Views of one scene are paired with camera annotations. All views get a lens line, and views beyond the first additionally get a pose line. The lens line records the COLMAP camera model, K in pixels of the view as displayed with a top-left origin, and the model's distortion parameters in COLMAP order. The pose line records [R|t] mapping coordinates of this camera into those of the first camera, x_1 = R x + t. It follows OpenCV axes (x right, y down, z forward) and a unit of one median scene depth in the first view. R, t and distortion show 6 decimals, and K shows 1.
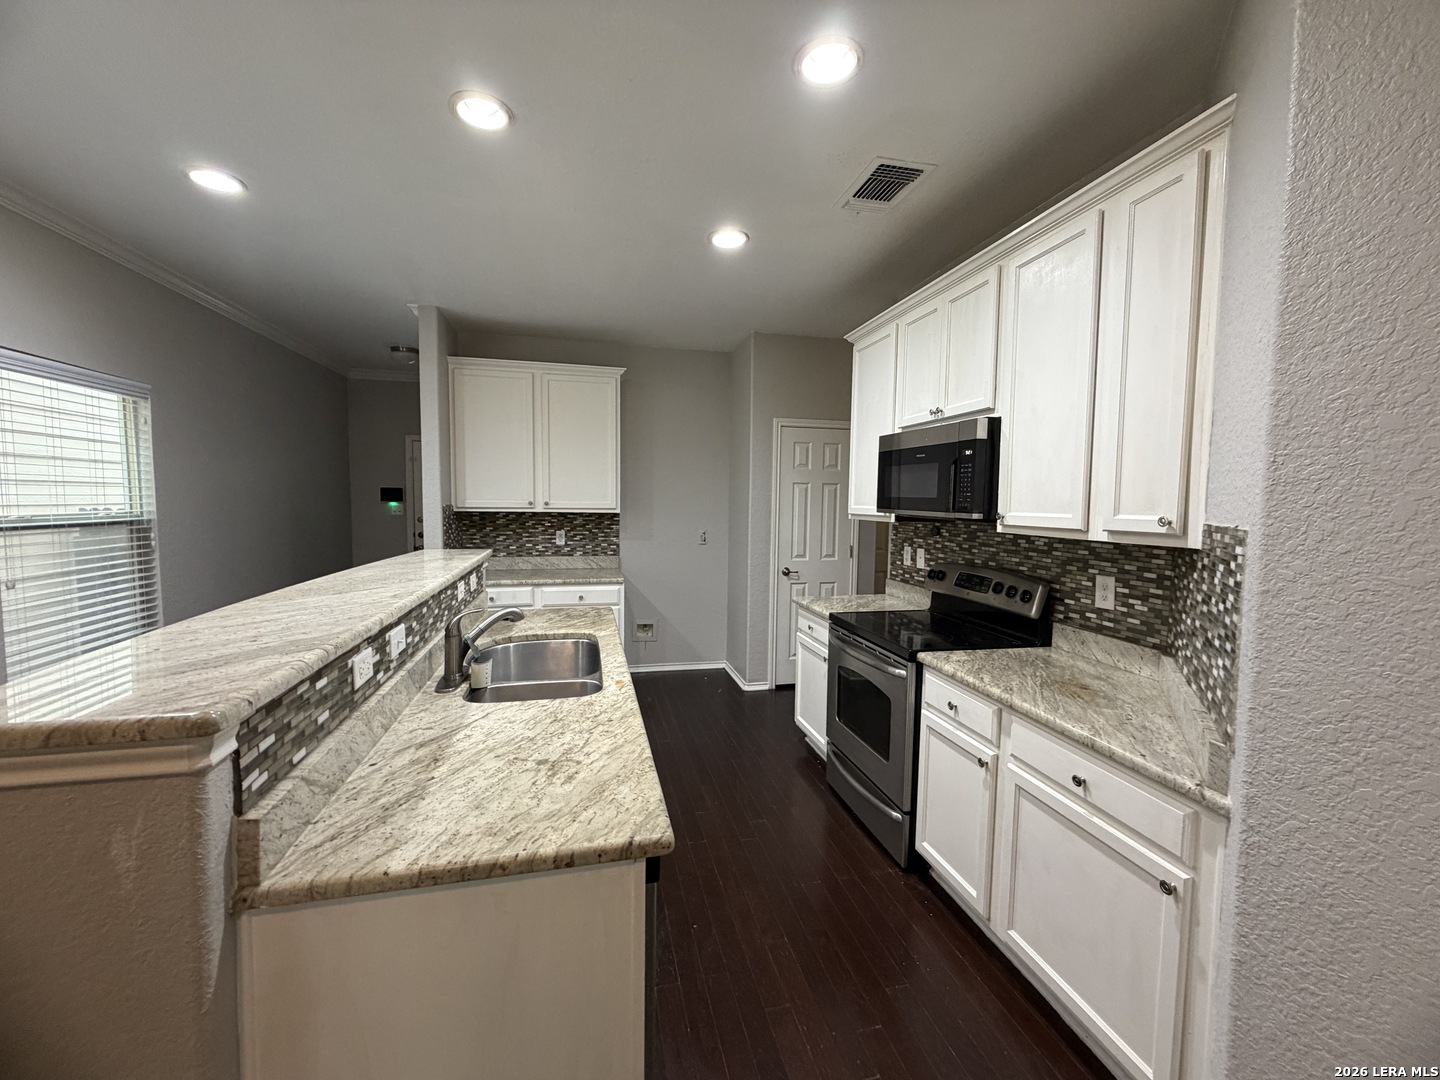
lens RADIAL K [[570.5, 0, 720.0], [0, 570.5, 540.0], [0, 0, 1]] dist [-0.000882, -0.000032]
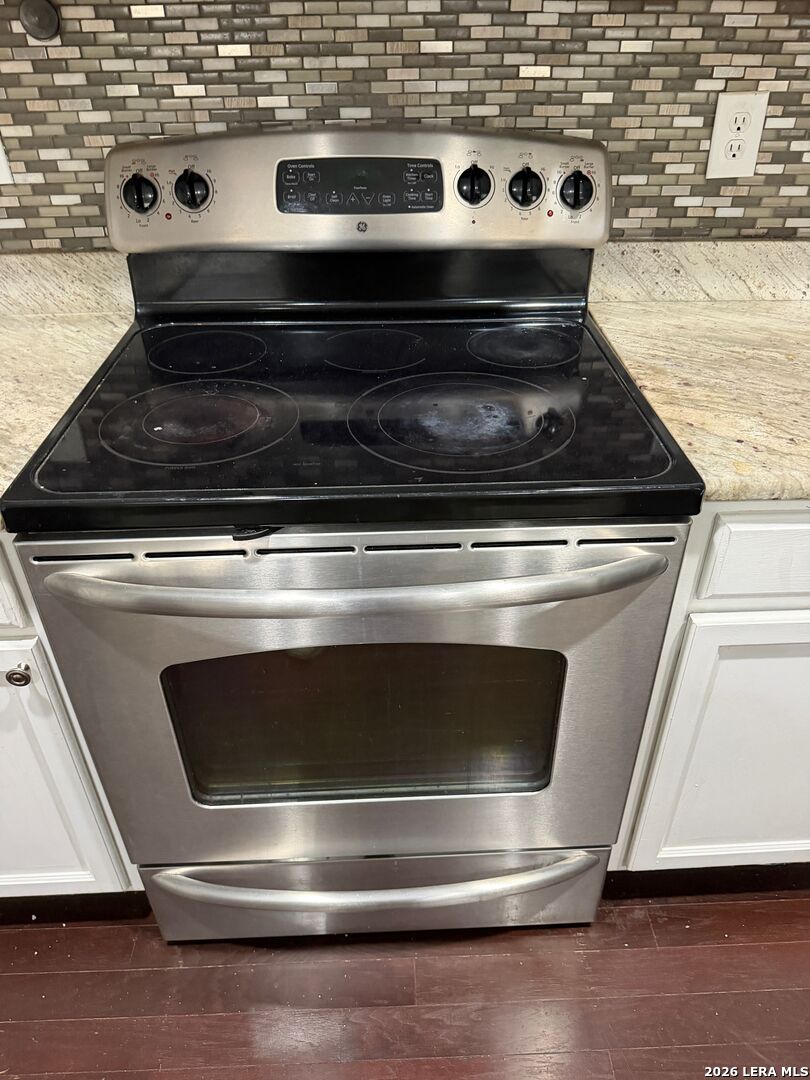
lens RADIAL K [[786.0, 0, 421.2], [0, 786.0, 537.5], [0, 0, 1]] dist [-0.006000, -0.002535]
pose [[0.197004, -0.572605, 0.795809, -0.009692], [0.079003, 0.818349, 0.569266, -0.012192], [-0.977214, -0.049276, 0.206456, 0.862667]]
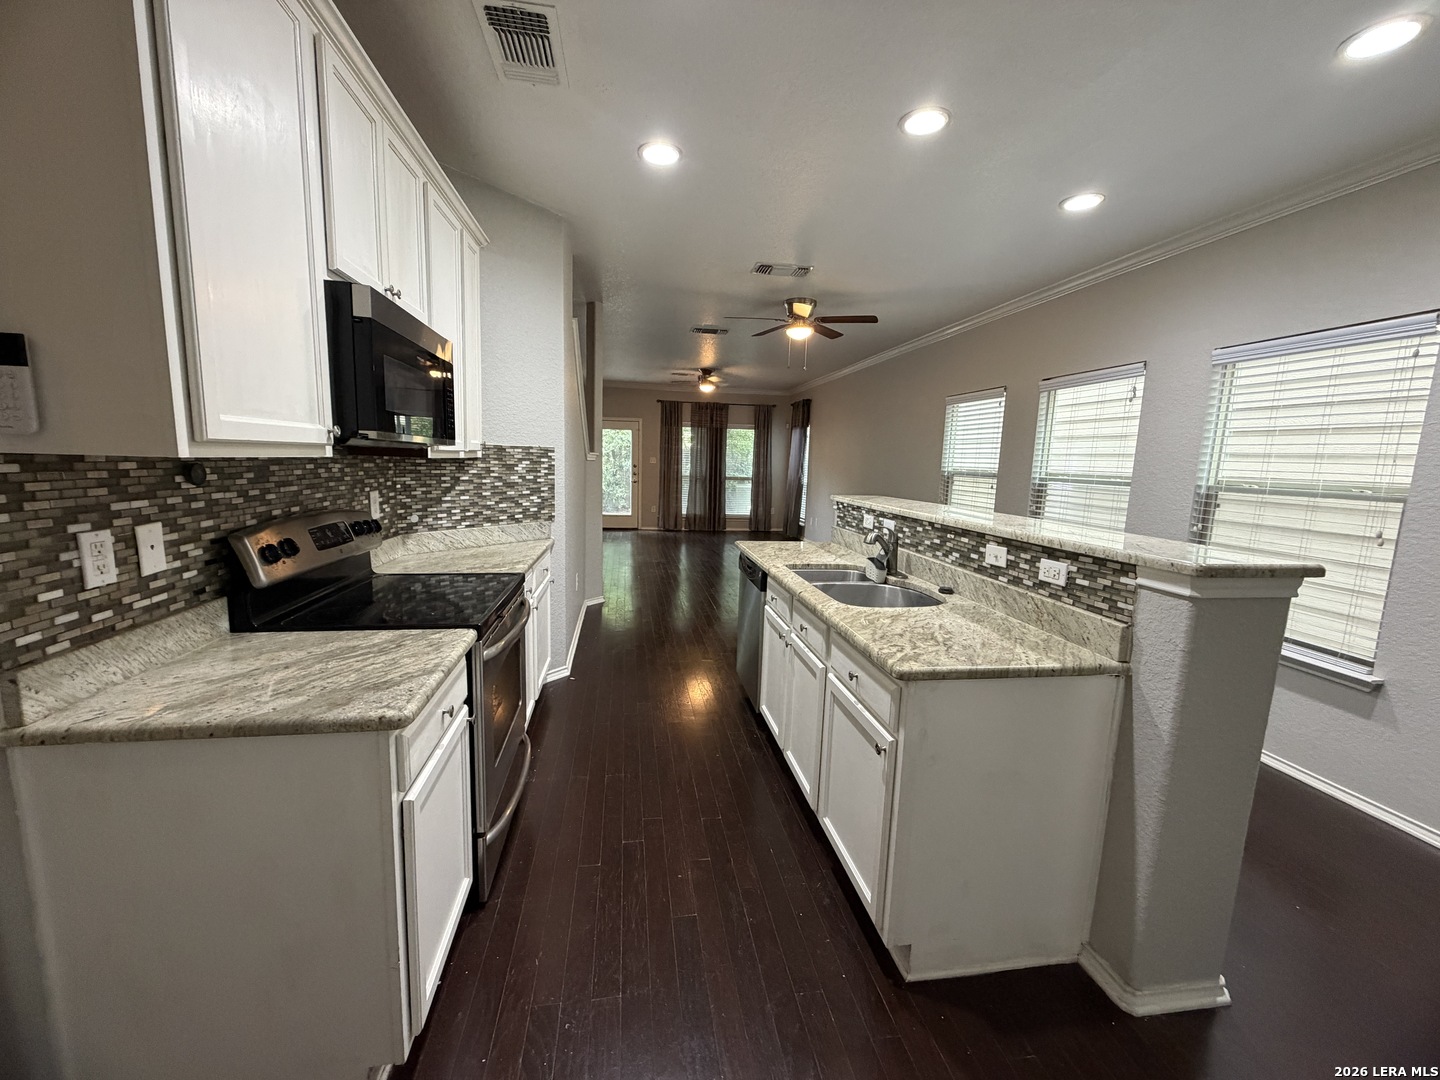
lens RADIAL K [[570.5, 0, 720.0], [0, 570.5, 540.0], [0, 0, 1]] dist [-0.000882, -0.000032]
pose [[-0.996322, -0.046733, 0.071821, -0.084783], [-0.030336, 0.976270, 0.214420, -0.085627], [-0.080137, 0.211452, -0.974097, 1.644157]]
